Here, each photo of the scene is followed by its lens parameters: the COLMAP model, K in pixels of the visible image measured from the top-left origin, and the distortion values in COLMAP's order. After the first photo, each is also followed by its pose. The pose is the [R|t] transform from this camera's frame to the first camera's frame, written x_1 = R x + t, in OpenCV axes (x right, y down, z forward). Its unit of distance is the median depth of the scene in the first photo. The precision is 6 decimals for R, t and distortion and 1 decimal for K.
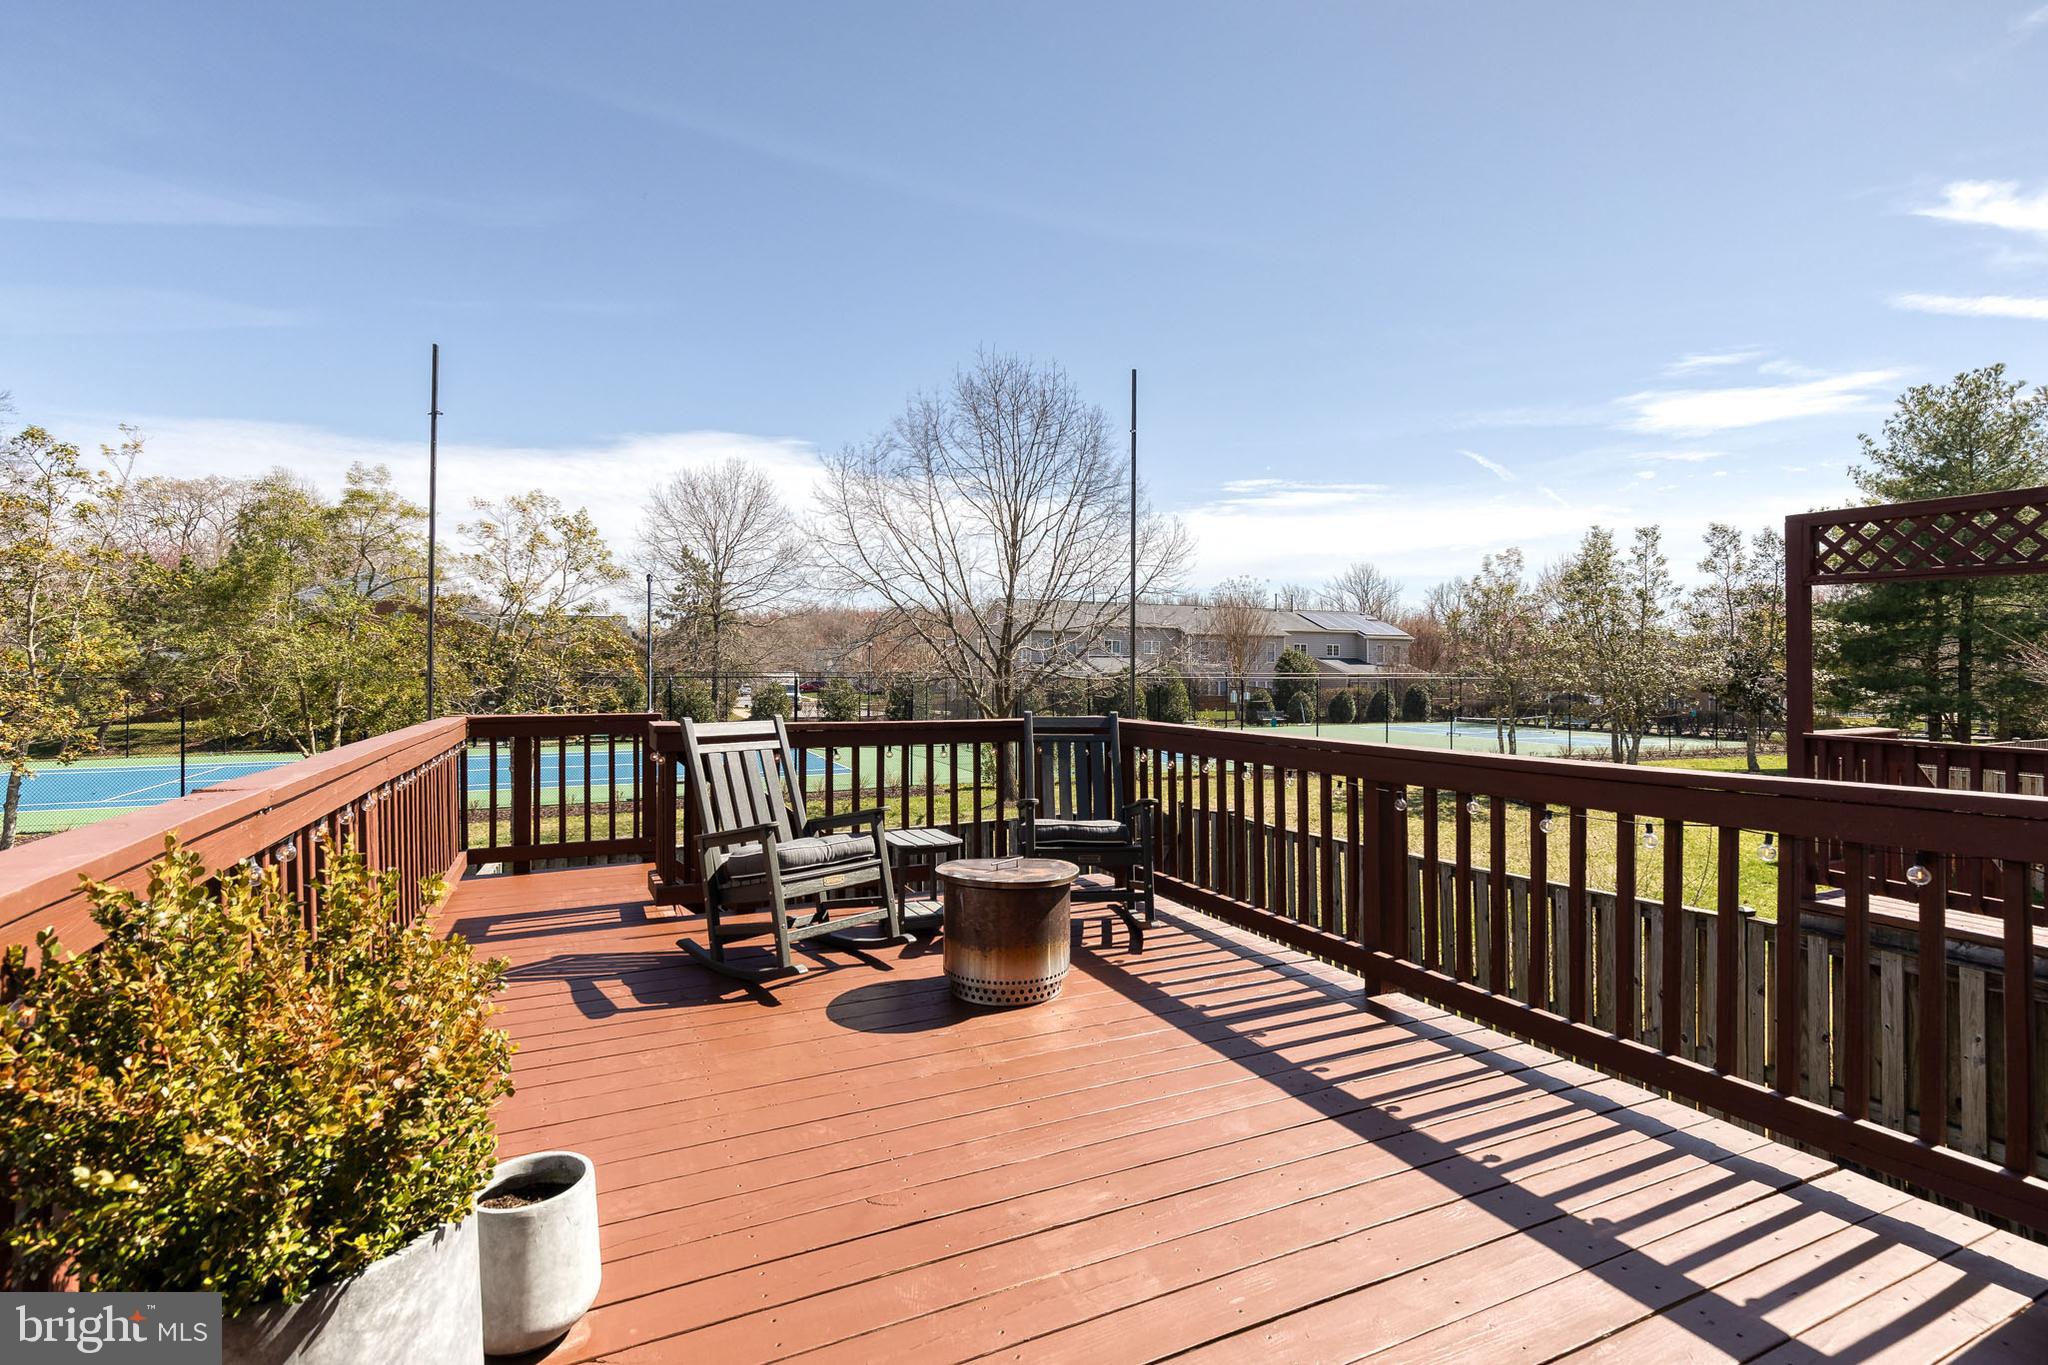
lens RADIAL K [[930.9, 0, 1003.5], [0, 930.9, 668.4], [0, 0, 1]] dist [0.011673, -0.000806]
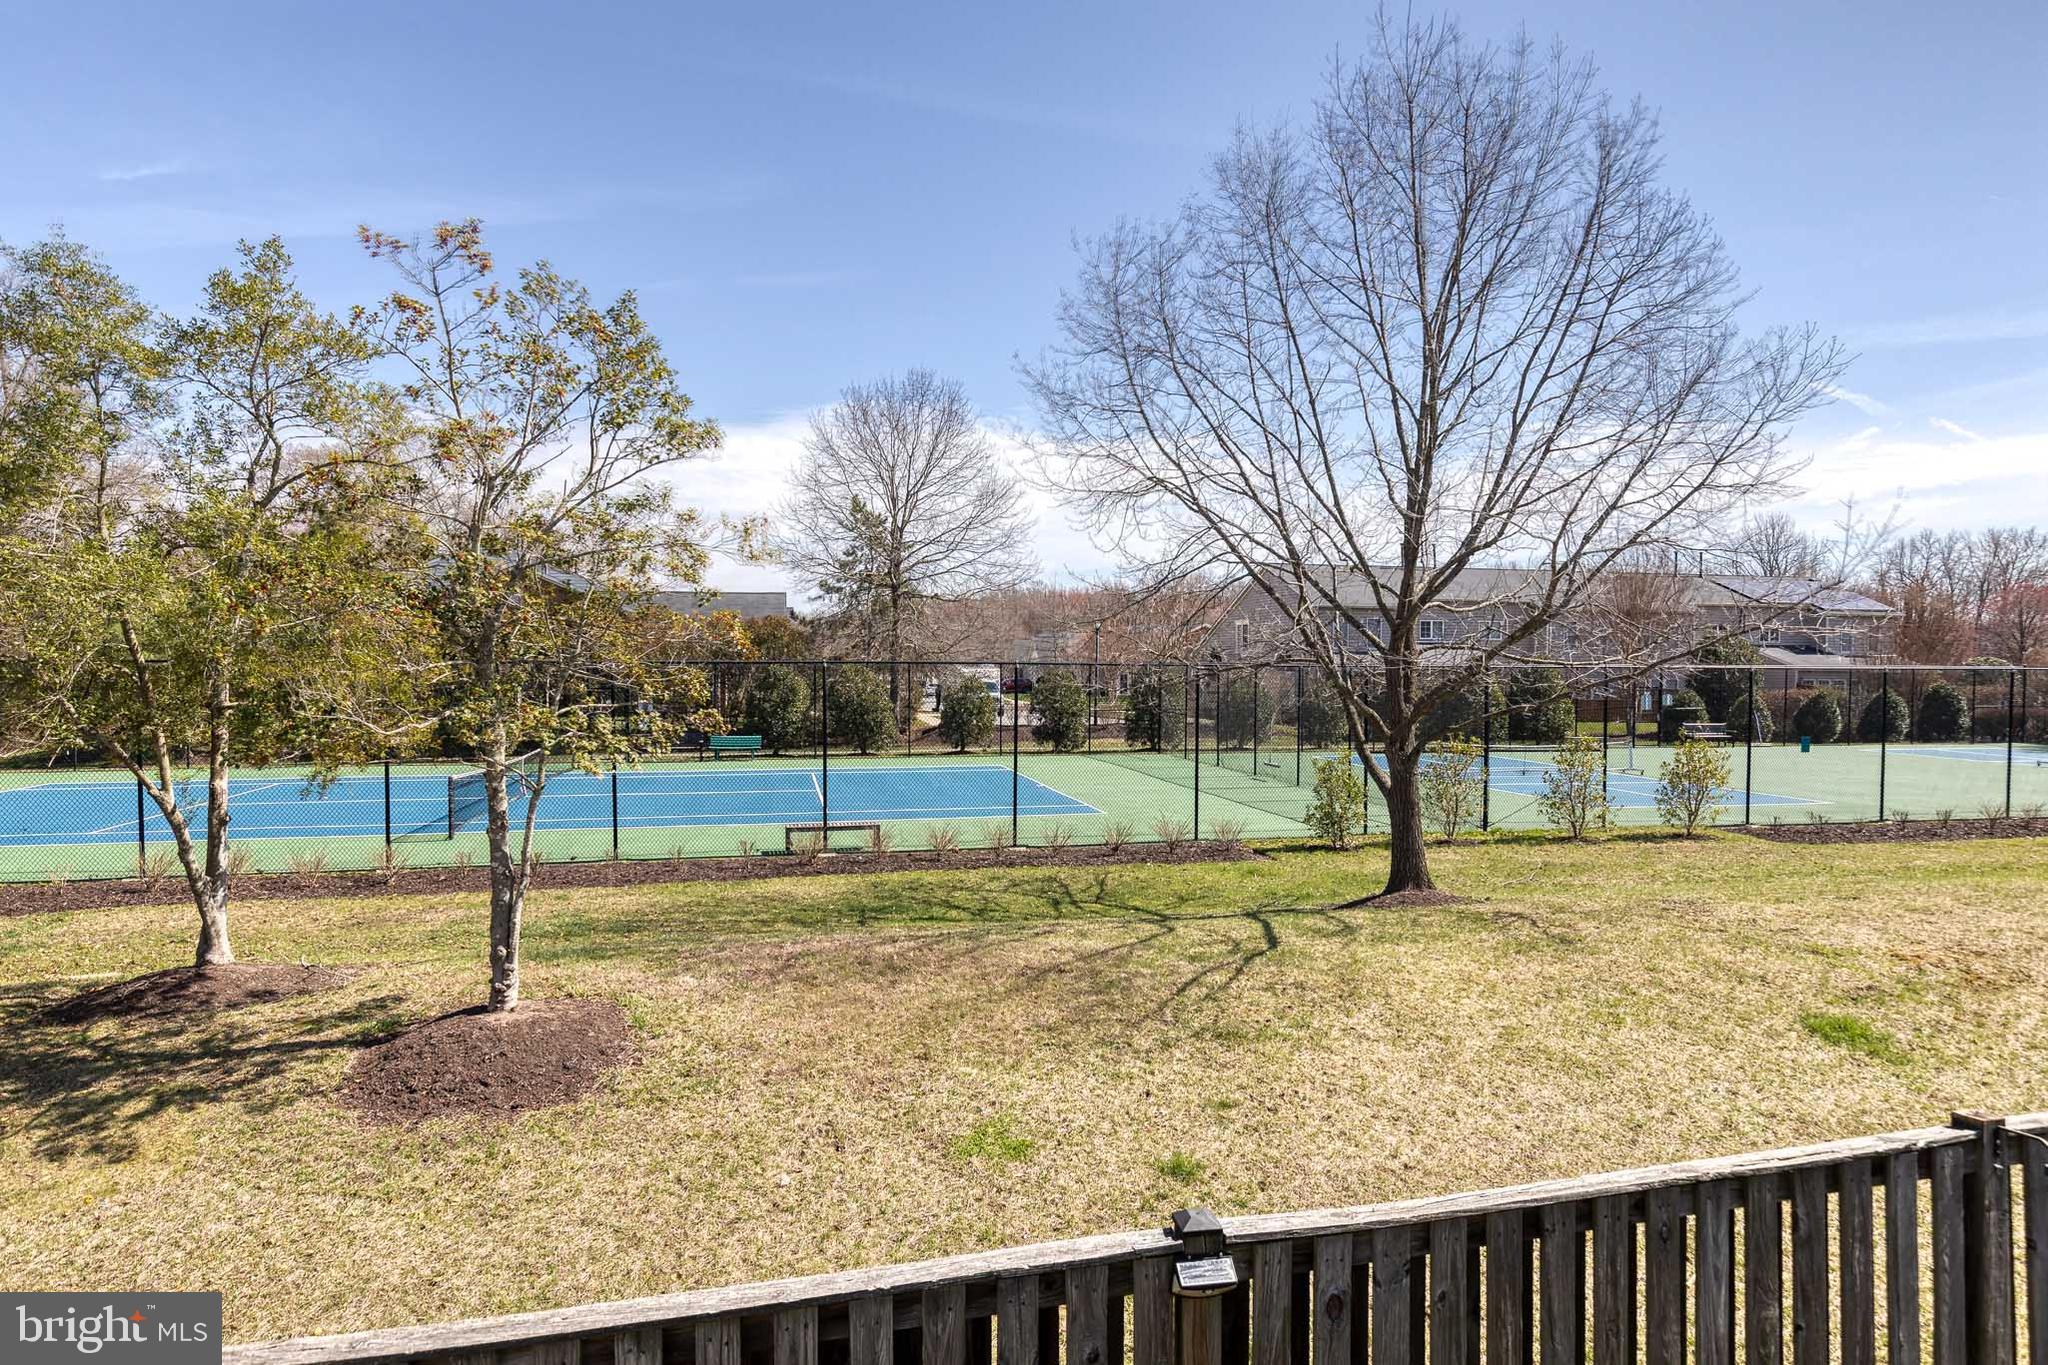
lens RADIAL K [[1108.6, 0, 1023.3], [0, 1108.6, 699.5], [0, 0, 1]] dist [0.003649, 0.000260]
pose [[0.982982, 0.006244, -0.183594, -0.108003], [-0.000701, 0.999542, 0.030246, 0.015478], [0.183699, -0.029603, 0.982537, 0.355672]]
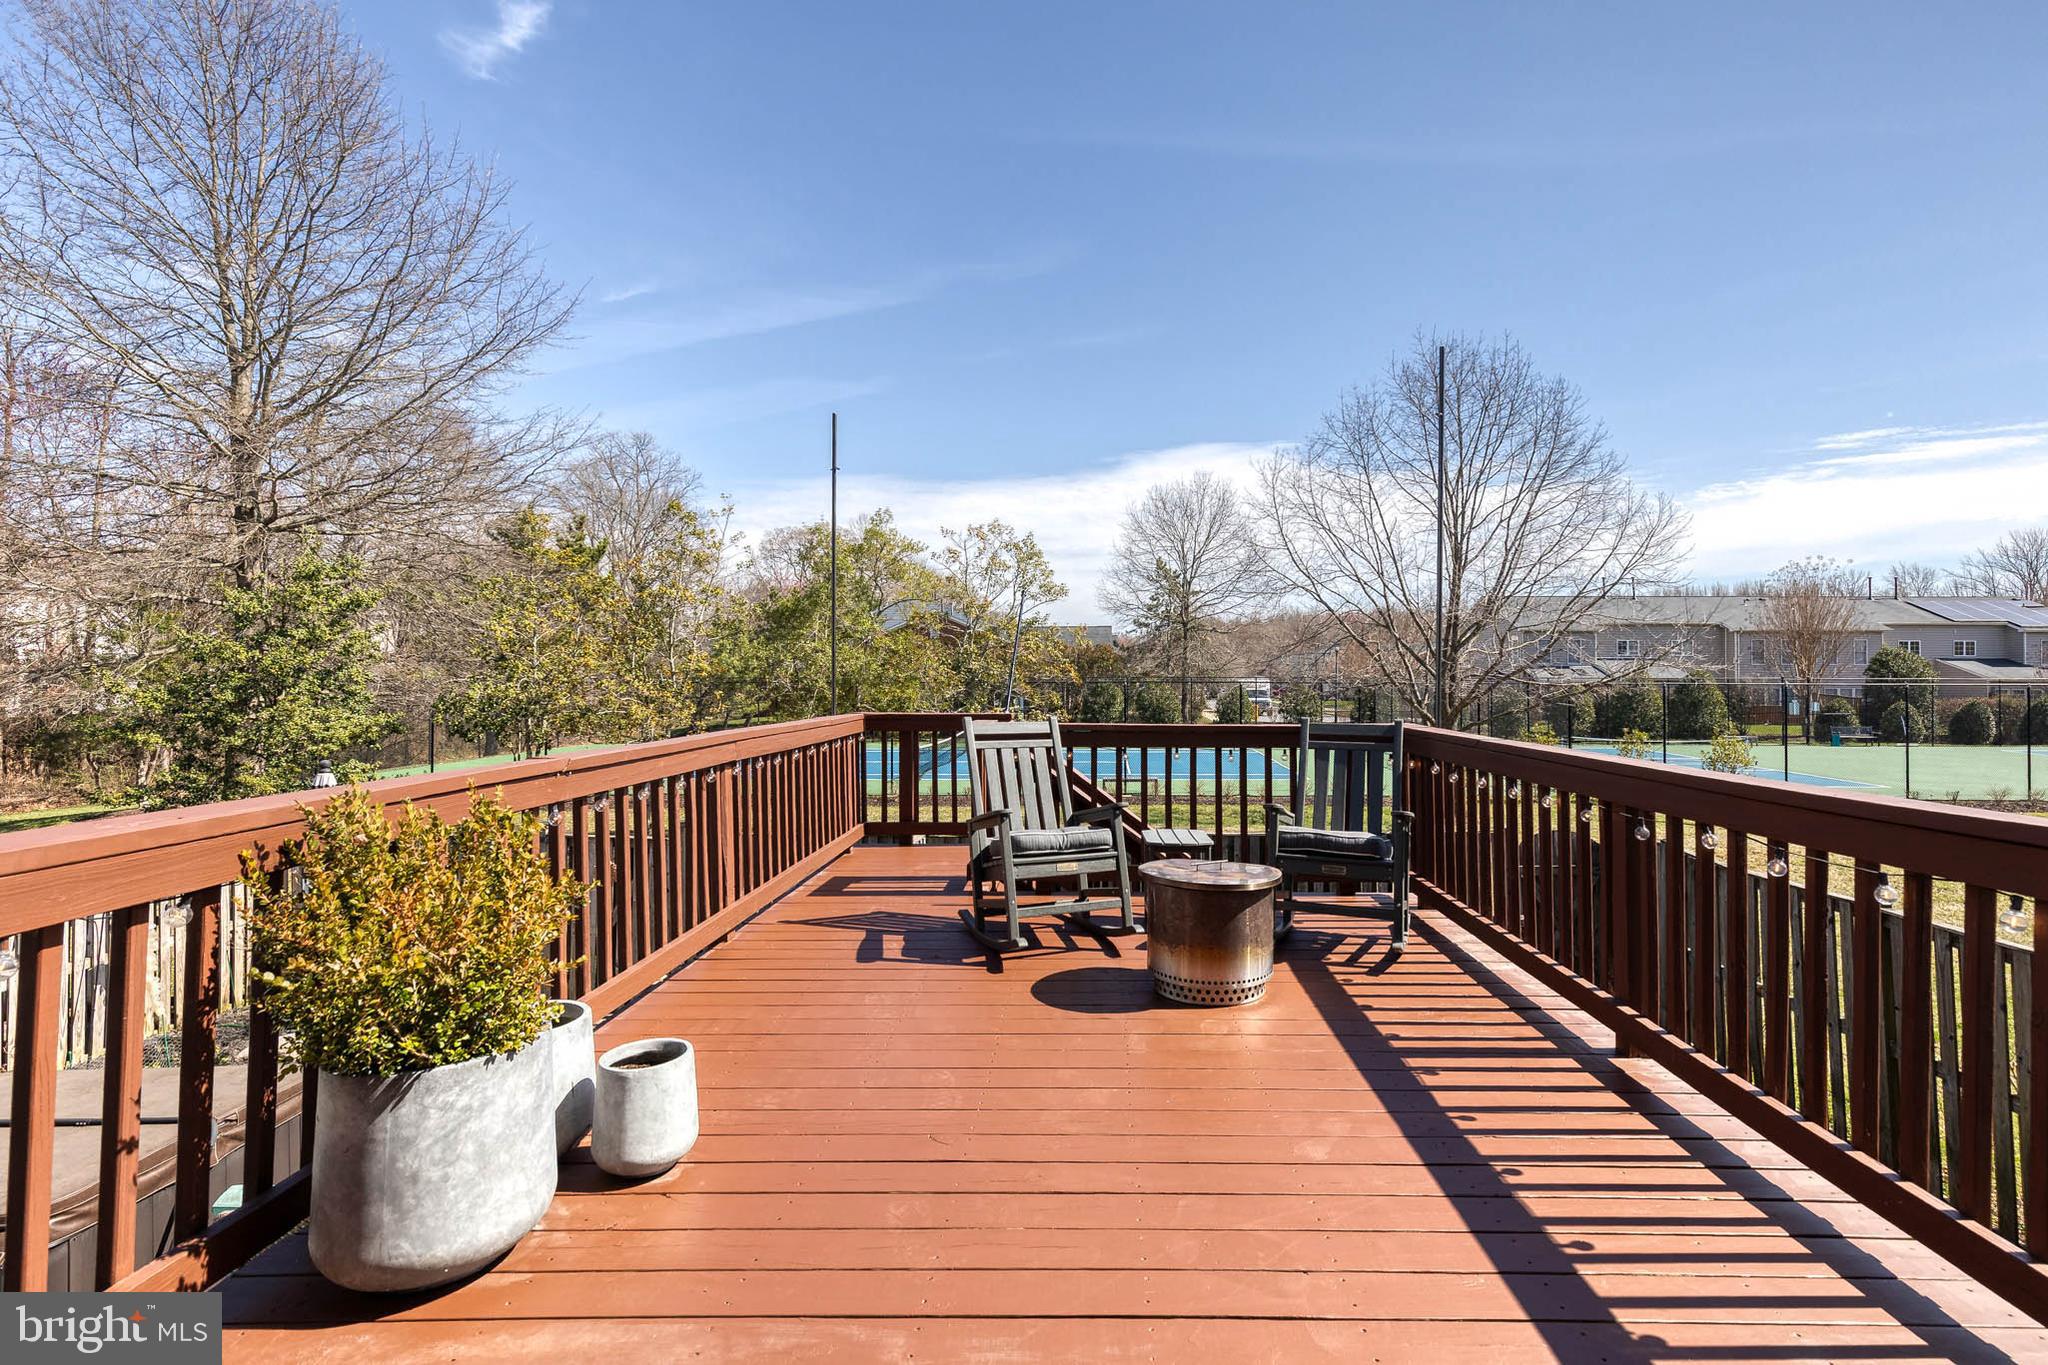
lens RADIAL K [[930.9, 0, 1079.2], [0, 930.9, 667.5], [0, 0, 1]] dist [0.011673, -0.000806]
pose [[0.906704, -0.005147, -0.421735, 0.058566], [0.002498, 0.999974, -0.006832, 0.000177], [0.421759, 0.005141, 0.906693, 0.003769]]
